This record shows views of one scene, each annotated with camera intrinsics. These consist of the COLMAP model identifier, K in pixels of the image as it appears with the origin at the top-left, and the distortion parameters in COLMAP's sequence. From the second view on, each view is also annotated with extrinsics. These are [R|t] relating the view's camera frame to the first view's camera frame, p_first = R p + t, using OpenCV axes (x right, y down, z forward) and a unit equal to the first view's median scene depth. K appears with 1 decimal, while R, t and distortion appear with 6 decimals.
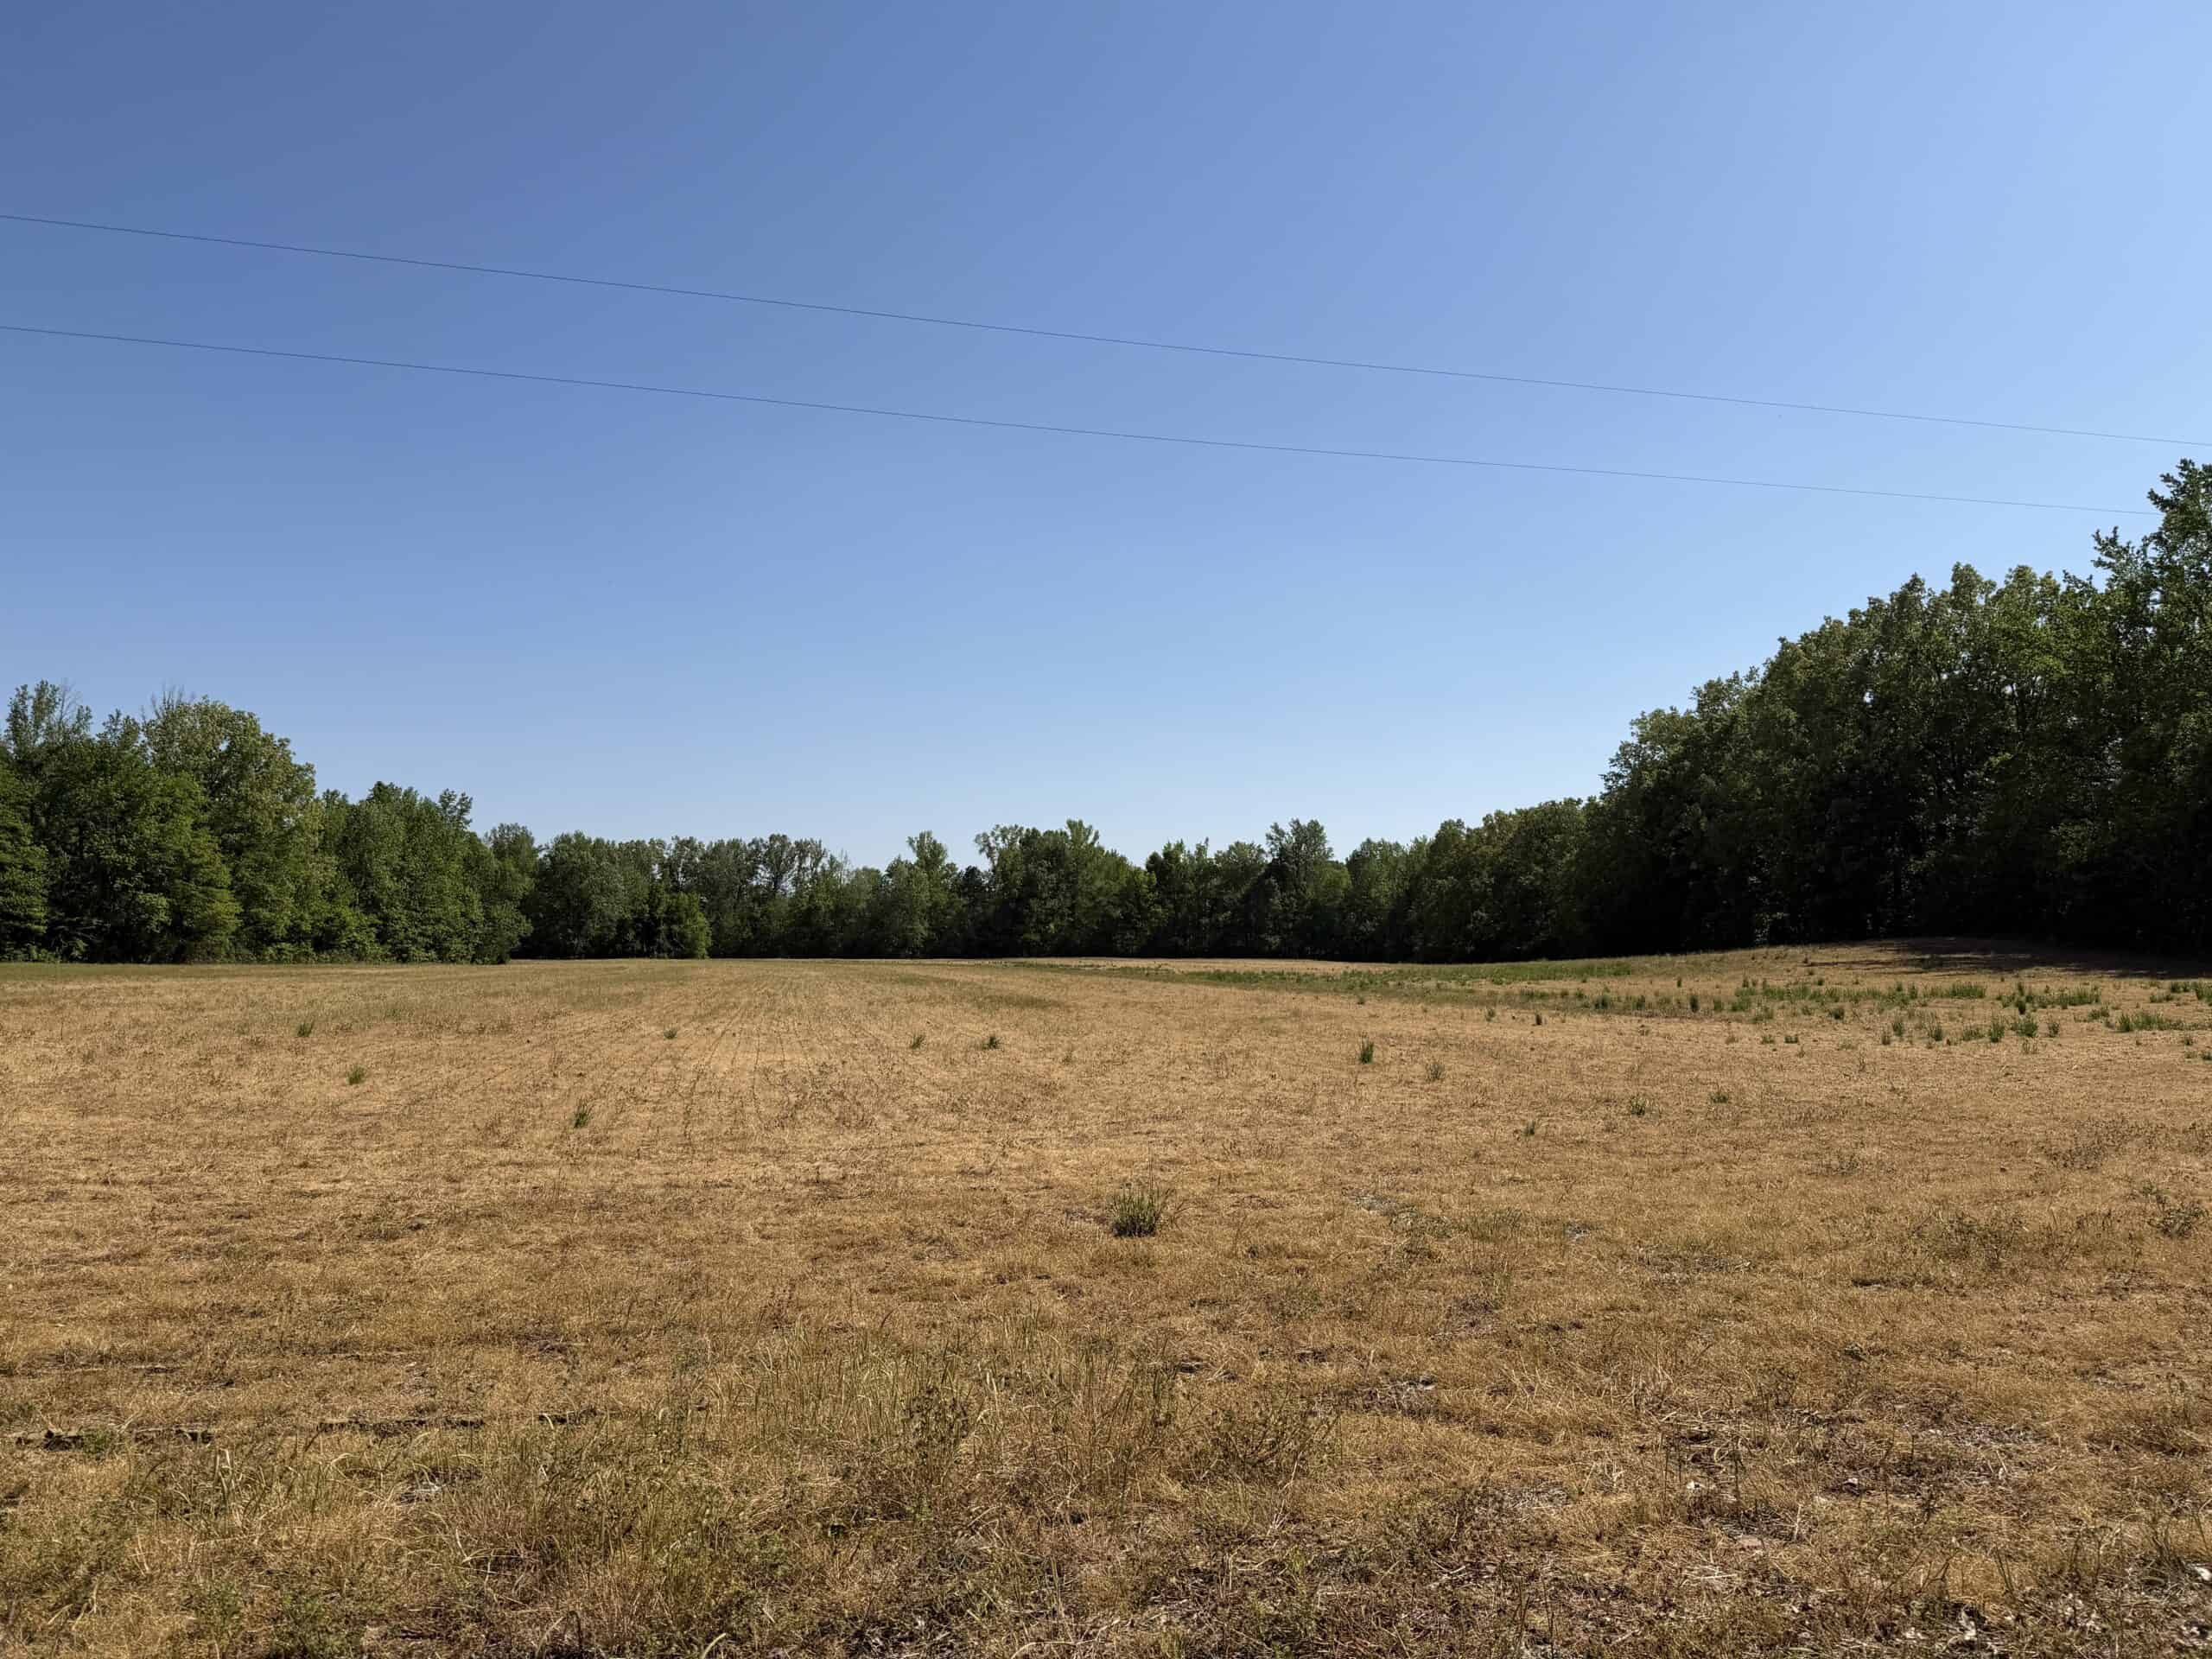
lens RADIAL K [[1534.5, 0, 1106.0], [0, 1534.5, 829.5], [0, 0, 1]] dist [0.095197, -0.138648]
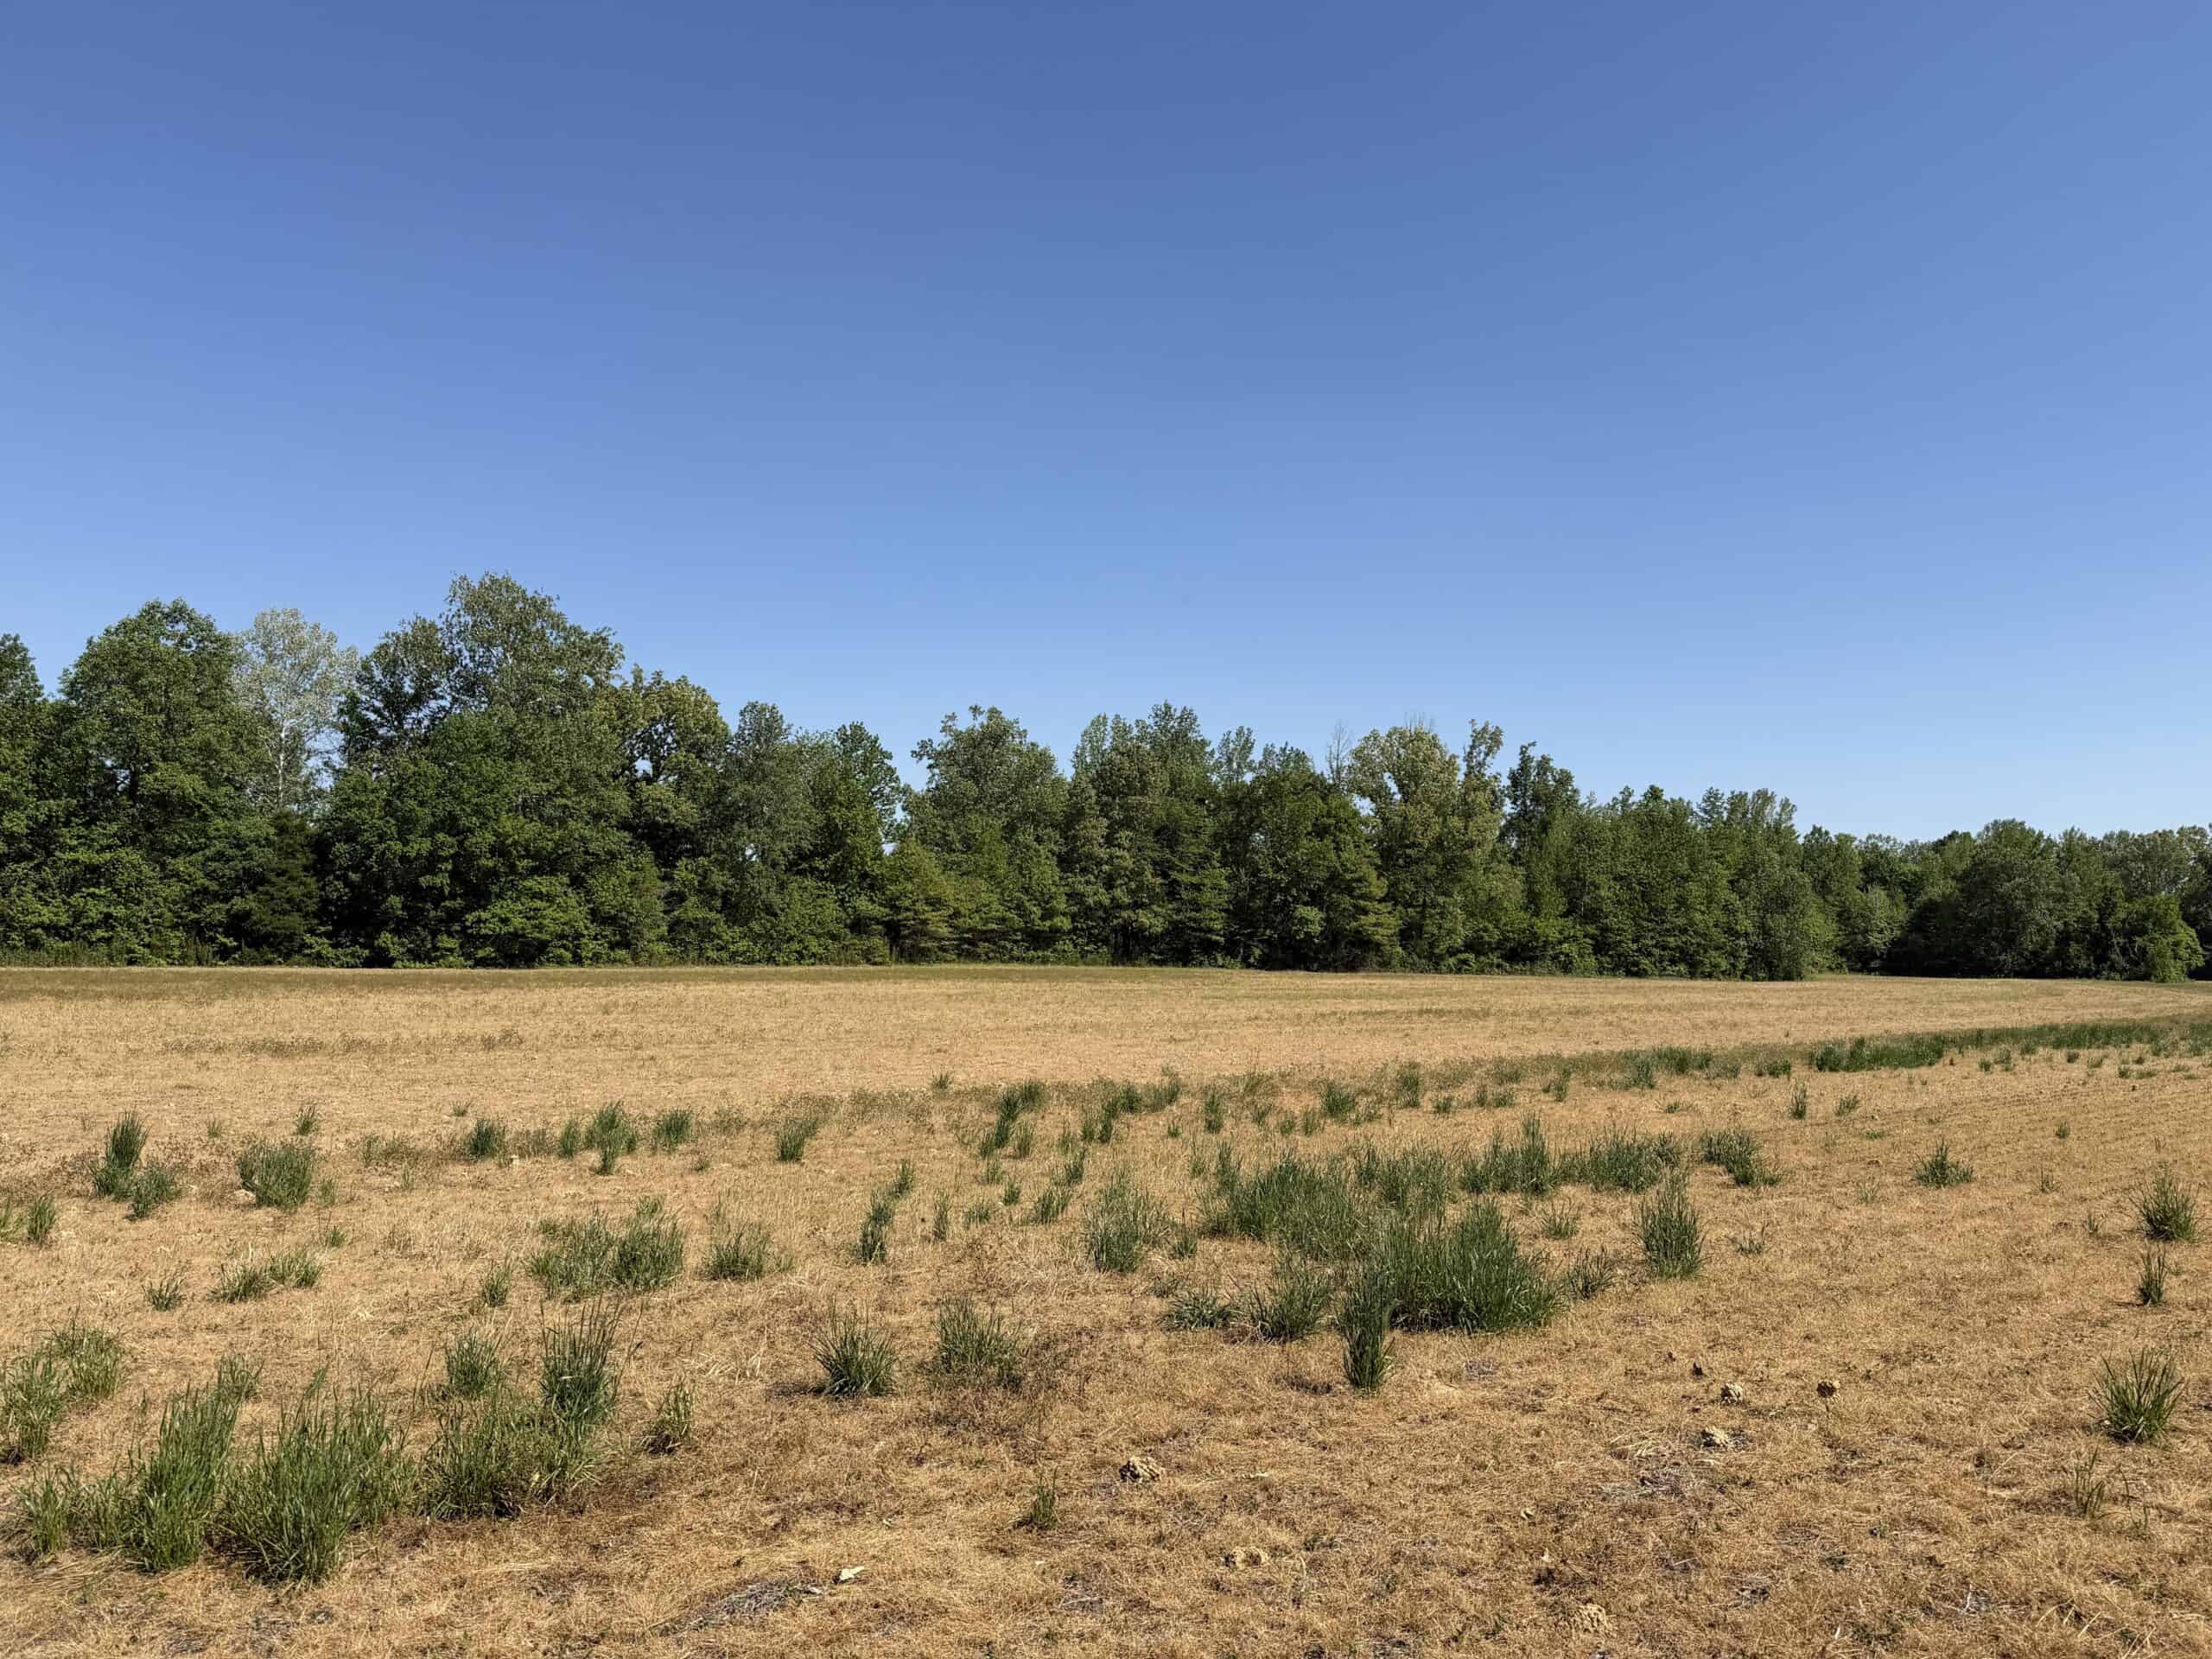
lens RADIAL K [[1534.5, 0, 1106.0], [0, 1534.5, 829.5], [0, 0, 1]] dist [0.095197, -0.138648]
pose [[0.523696, -0.062819, -0.849586, 0.092513], [0.055133, 0.997686, -0.039785, 0.008655], [0.850120, -0.026005, 0.525947, 0.123930]]
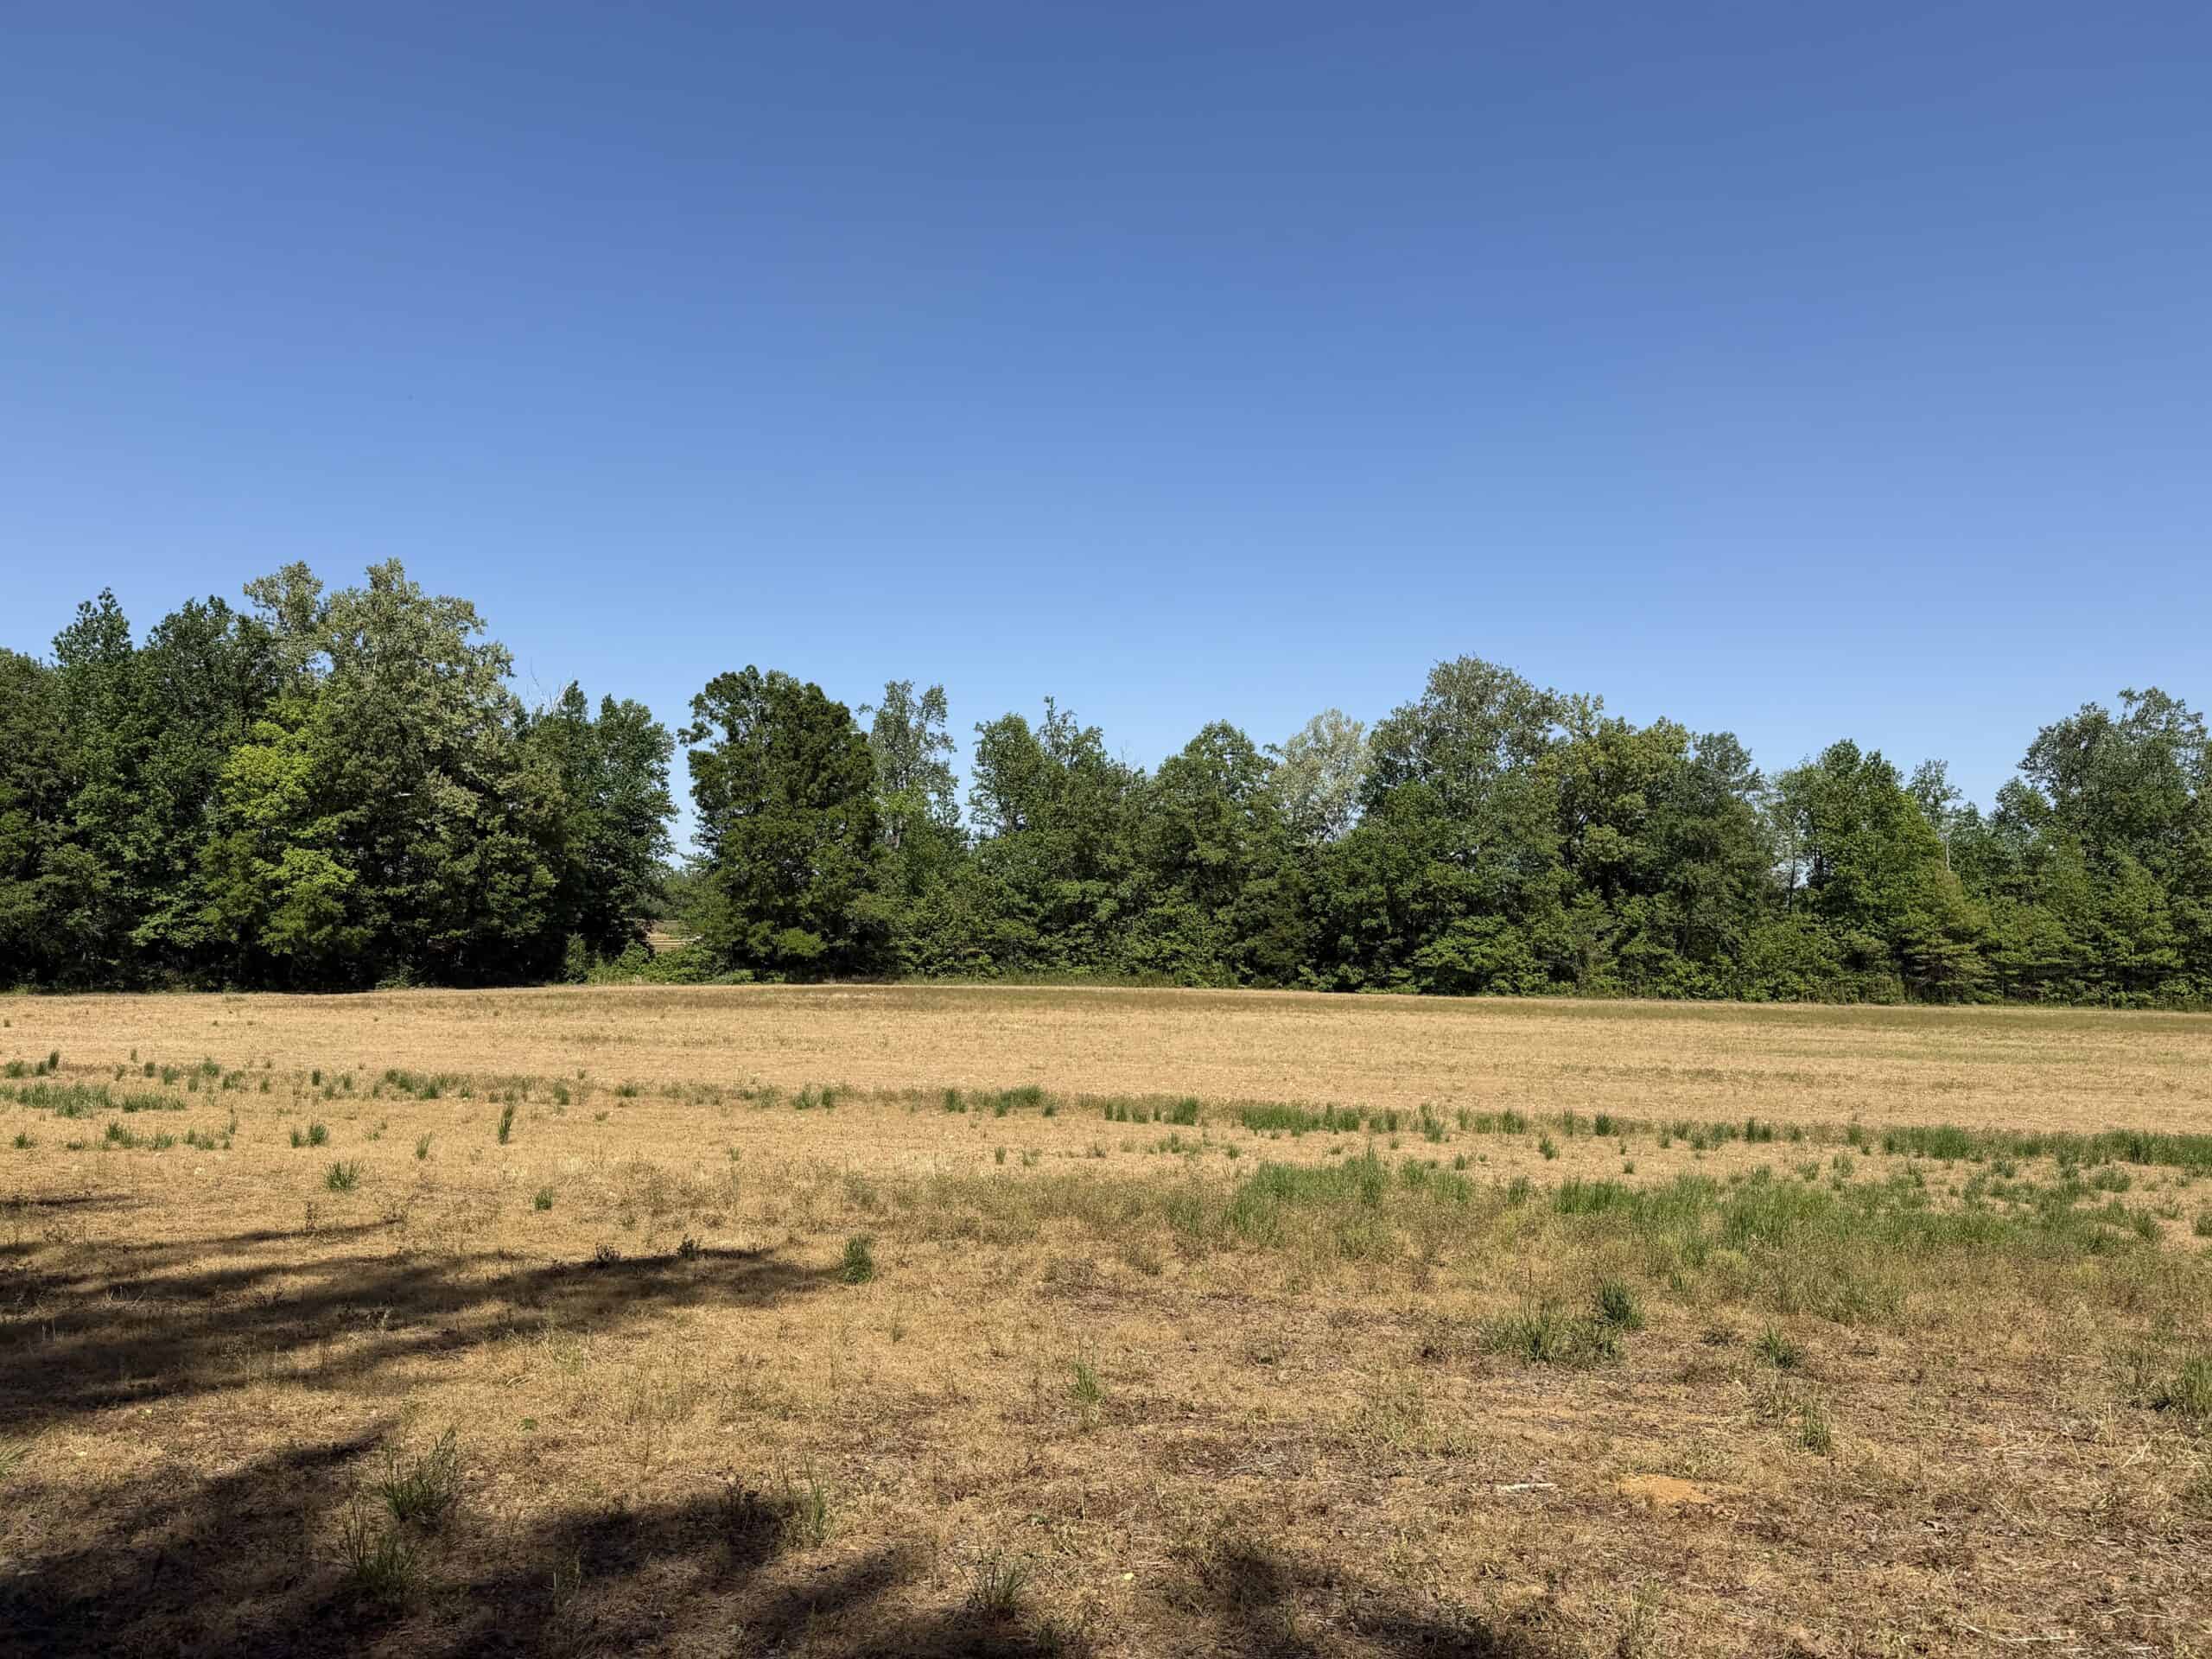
lens RADIAL K [[1535.9, 0, 1114.6], [0, 1535.9, 818.0], [0, 0, 1]] dist [0.104090, -0.179498]
pose [[-0.384001, -0.087839, -0.919145, 0.129886], [0.052981, 0.991728, -0.116910, 0.014087], [0.921812, -0.093591, -0.376171, 0.251545]]
